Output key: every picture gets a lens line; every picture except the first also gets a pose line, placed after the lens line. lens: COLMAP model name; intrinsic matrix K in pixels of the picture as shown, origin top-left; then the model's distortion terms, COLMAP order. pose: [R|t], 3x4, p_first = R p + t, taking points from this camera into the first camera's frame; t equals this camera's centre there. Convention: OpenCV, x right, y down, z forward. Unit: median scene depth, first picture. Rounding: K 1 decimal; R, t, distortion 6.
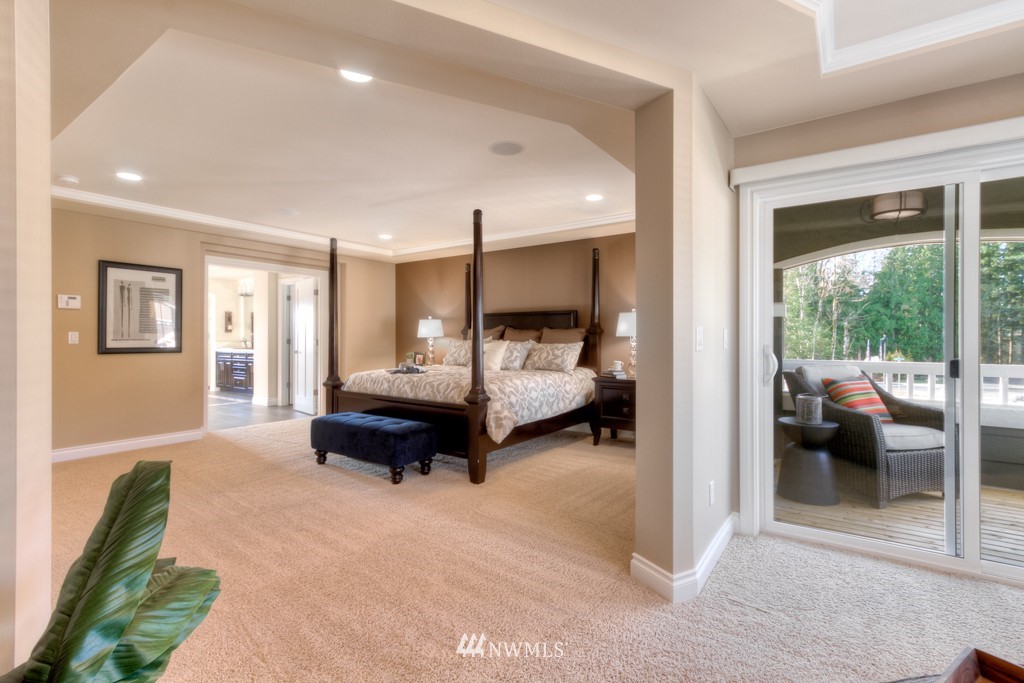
lens RADIAL K [[475.8, 0, 507.3], [0, 475.8, 339.1], [0, 0, 1]] dist [-0.013125, 0.001180]
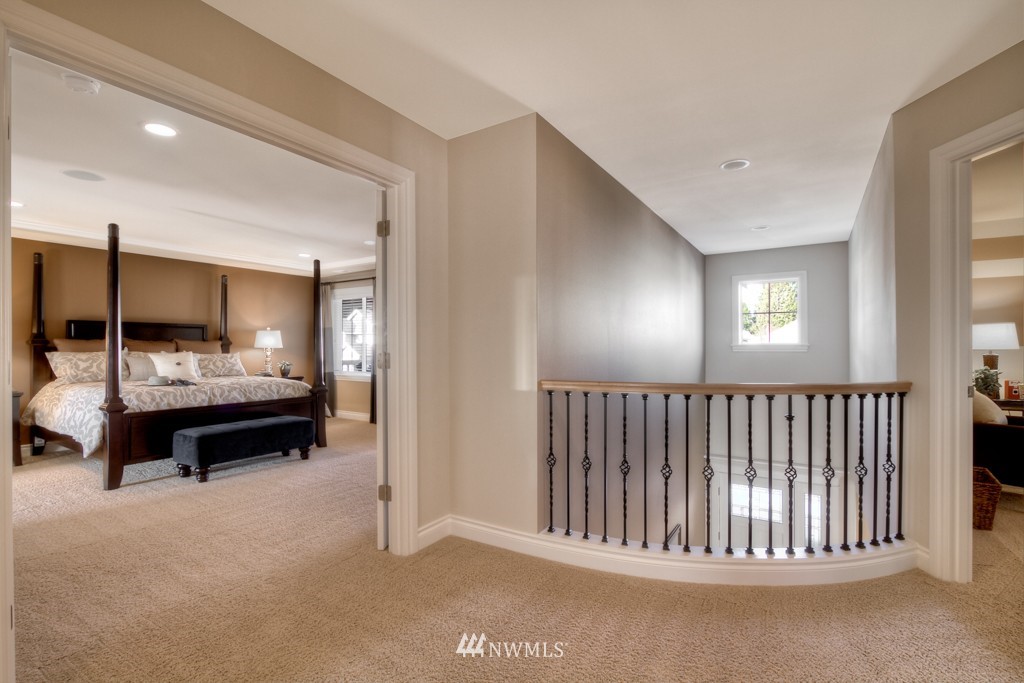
lens RADIAL K [[475.8, 0, 505.2], [0, 475.8, 348.1], [0, 0, 1]] dist [-0.013125, 0.001180]
pose [[-0.039449, -0.000435, 0.999221, -1.502784], [0.008723, 0.999962, 0.000779, 0.001209], [-0.999184, 0.008747, -0.039444, 0.480830]]
